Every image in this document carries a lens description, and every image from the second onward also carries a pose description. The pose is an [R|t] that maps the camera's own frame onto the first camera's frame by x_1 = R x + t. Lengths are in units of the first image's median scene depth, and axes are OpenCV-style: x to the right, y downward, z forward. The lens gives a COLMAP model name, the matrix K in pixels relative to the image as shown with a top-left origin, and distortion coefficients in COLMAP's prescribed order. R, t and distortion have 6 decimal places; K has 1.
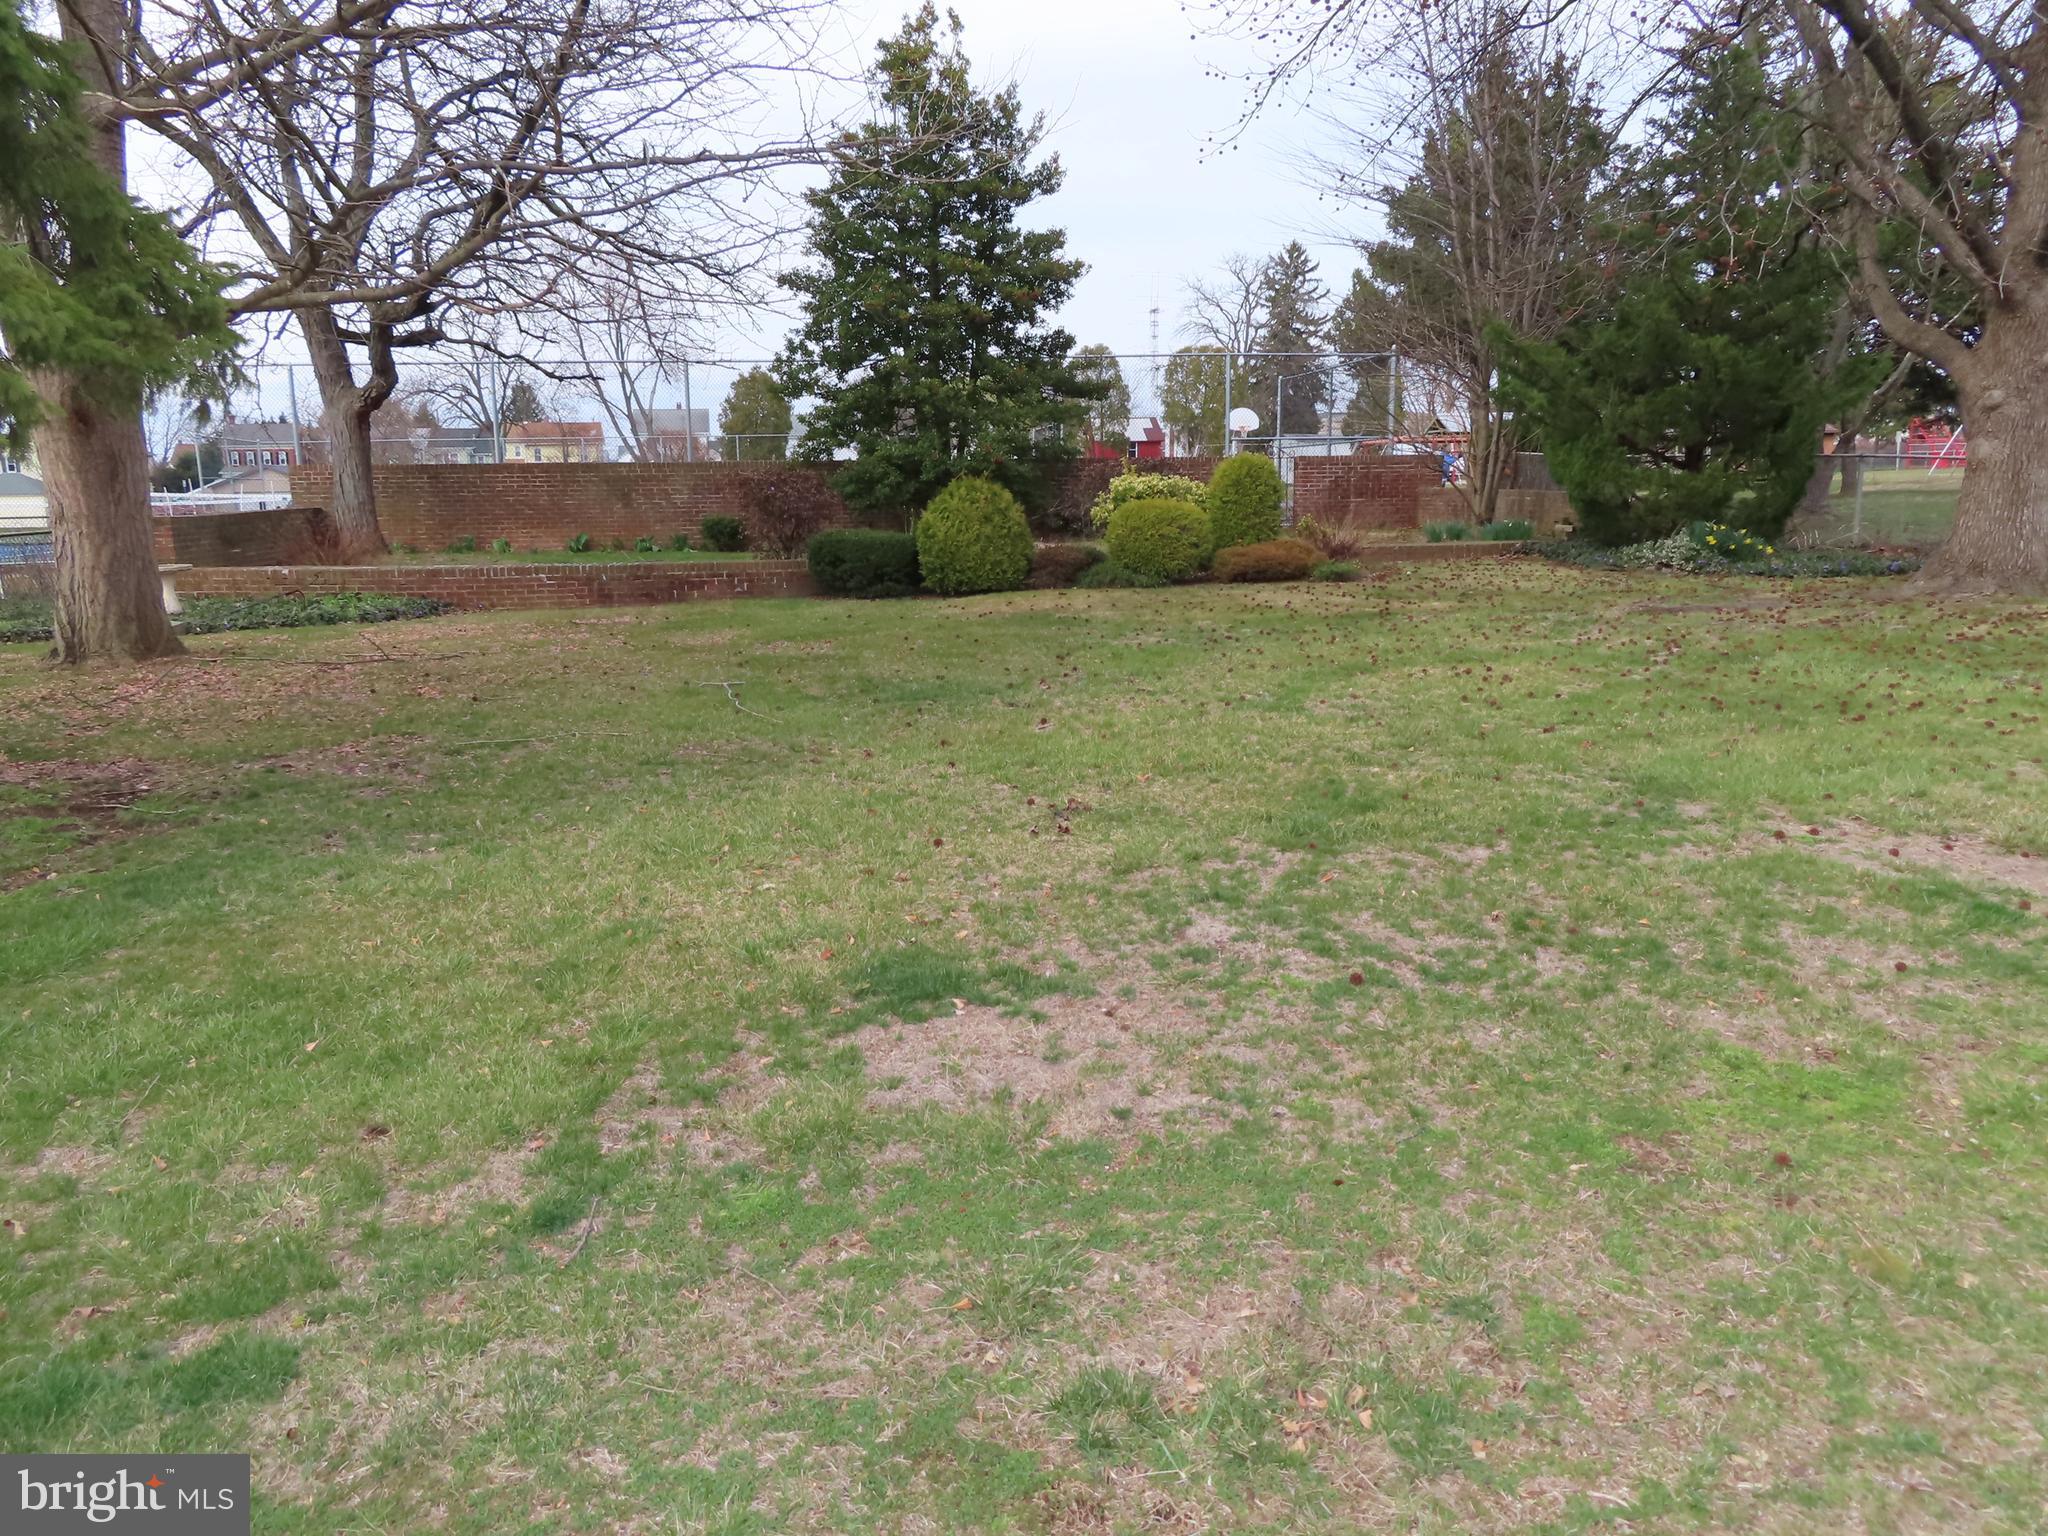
lens RADIAL K [[1452.2, 0, 1030.9], [0, 1452.2, 767.5], [0, 0, 1]] dist [-0.018165, 0.008663]
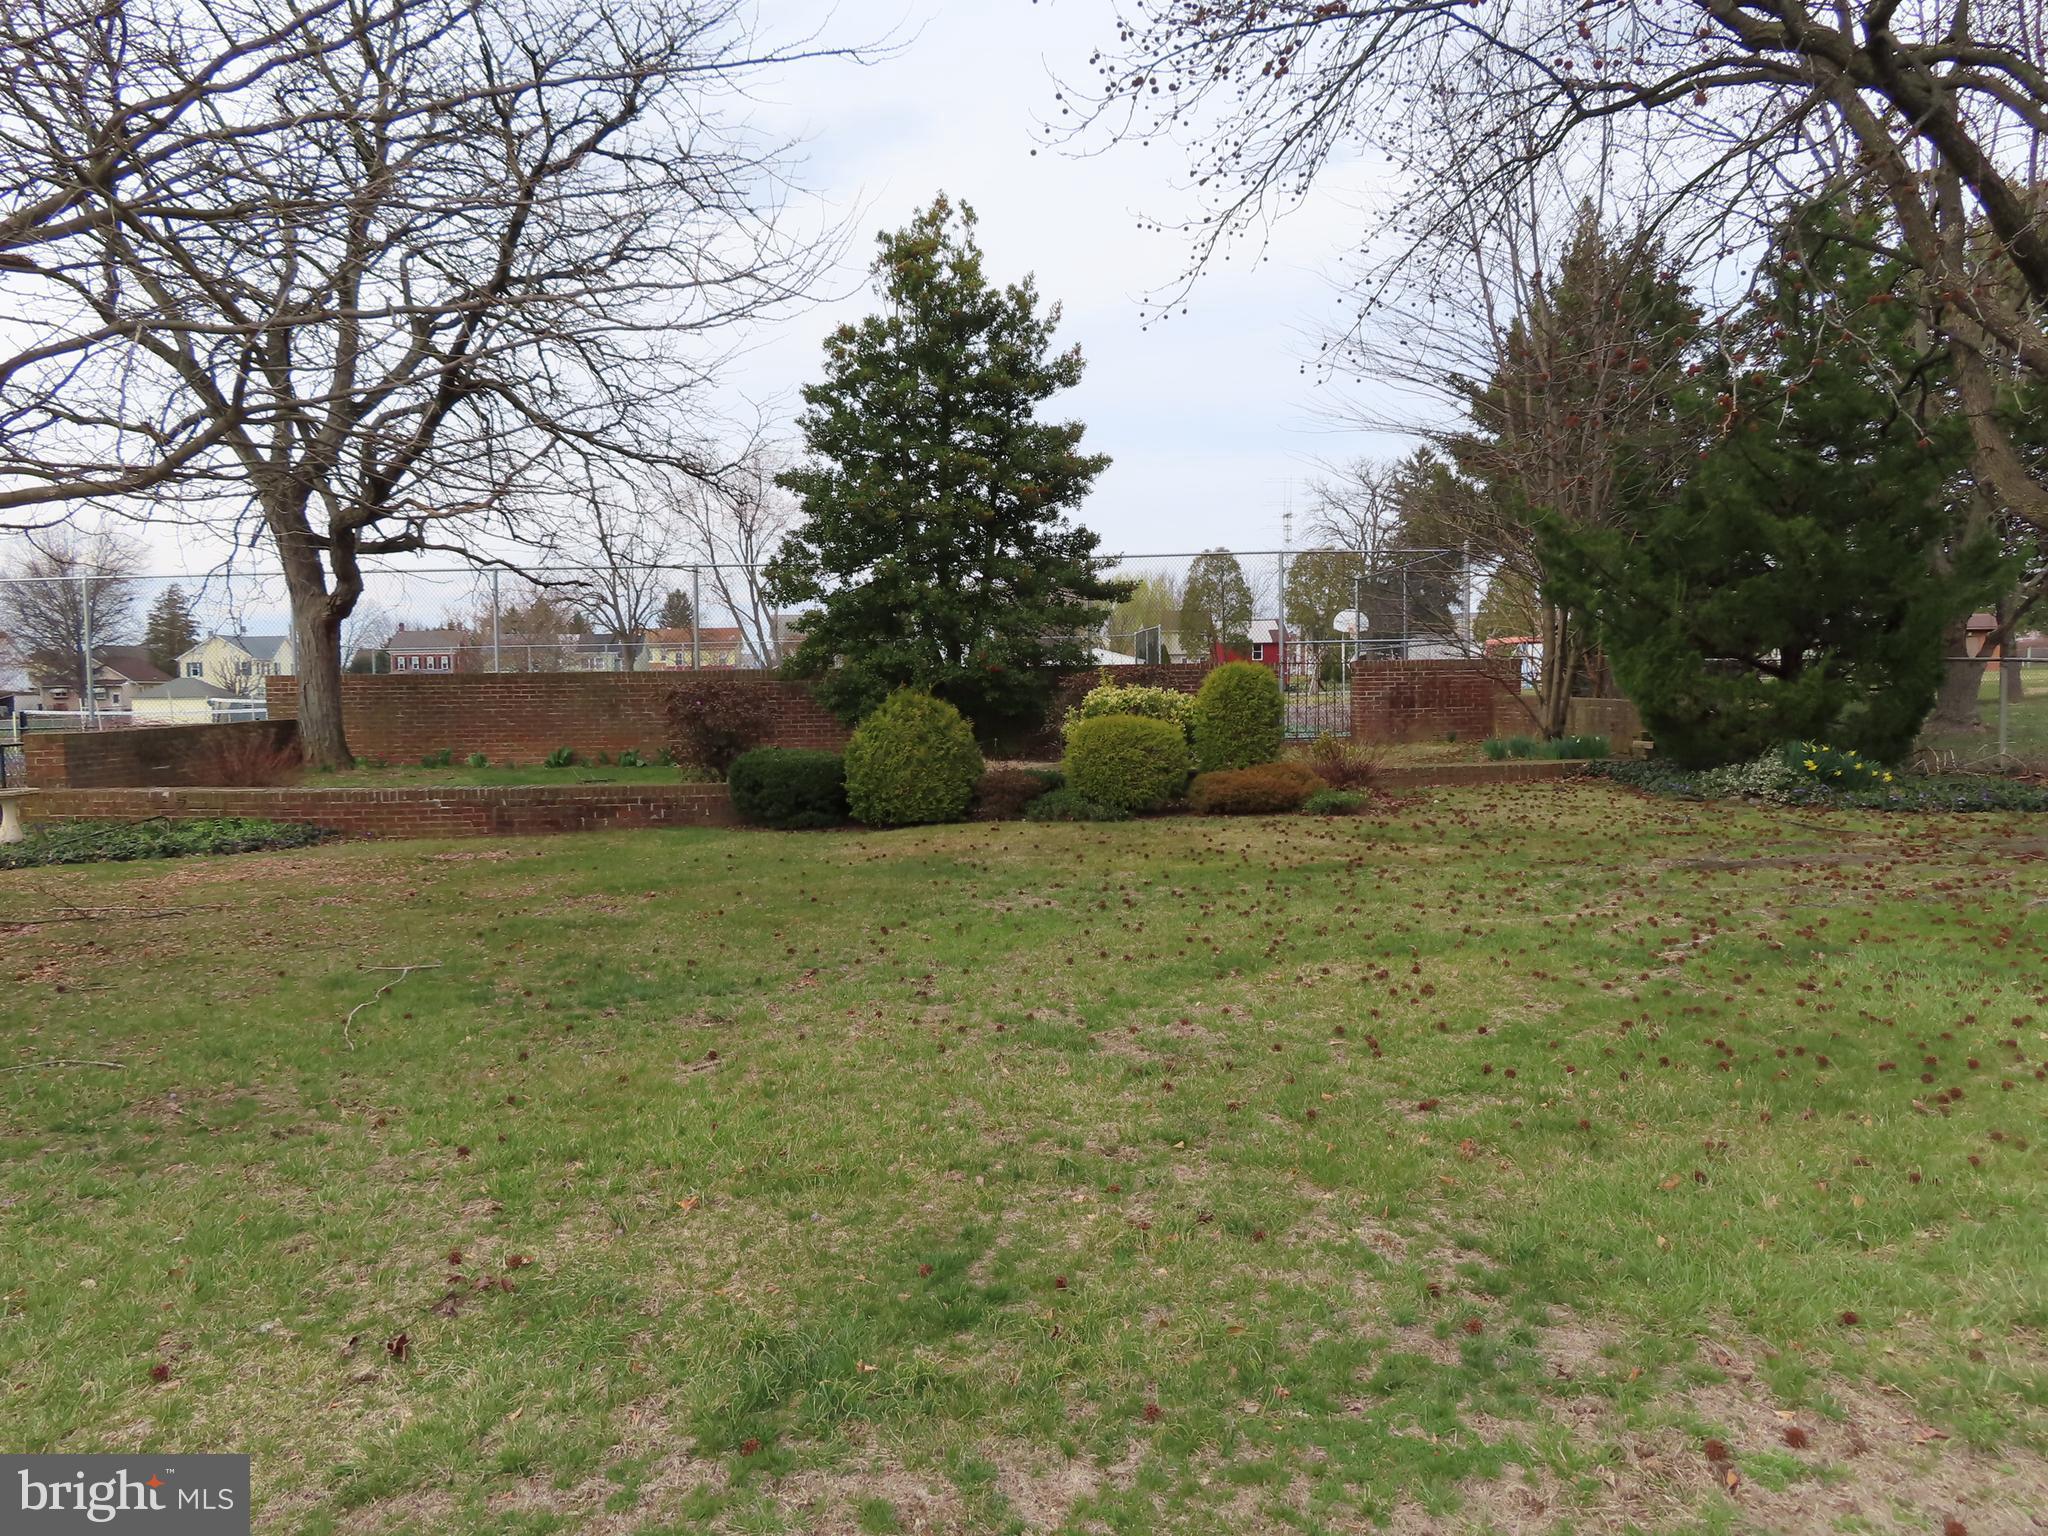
lens RADIAL K [[1452.2, 0, 1030.9], [0, 1452.2, 767.5], [0, 0, 1]] dist [-0.018165, 0.008663]
pose [[0.995047, 0.002405, -0.099380, 0.085311], [-0.015844, 0.990766, -0.134657, -0.028947], [0.098139, 0.135565, 0.985896, 0.117977]]
